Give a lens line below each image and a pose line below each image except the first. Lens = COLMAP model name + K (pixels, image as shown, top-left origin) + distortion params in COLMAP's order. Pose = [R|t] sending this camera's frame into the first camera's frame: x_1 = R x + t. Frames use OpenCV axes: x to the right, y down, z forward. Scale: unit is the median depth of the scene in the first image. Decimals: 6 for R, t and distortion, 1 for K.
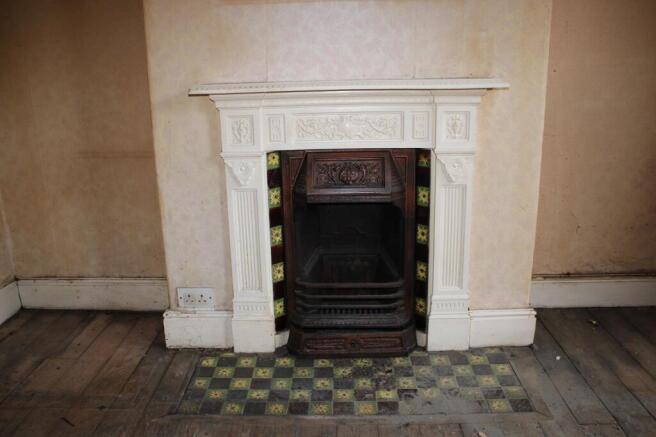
lens RADIAL K [[545.7, 0, 328.3], [0, 545.7, 219.5], [0, 0, 1]] dist [-0.107796, 0.026761]
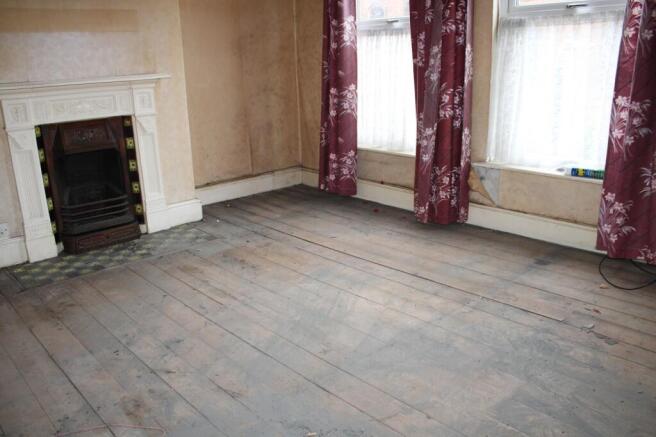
lens RADIAL K [[545.7, 0, 328.9], [0, 545.7, 219.5], [0, 0, 1]] dist [-0.107796, 0.026761]
pose [[0.722880, -0.200005, 0.661395, -0.551495], [0.195009, 0.977333, 0.082408, 0.179456], [-0.662885, 0.069407, 0.745497, -0.683889]]
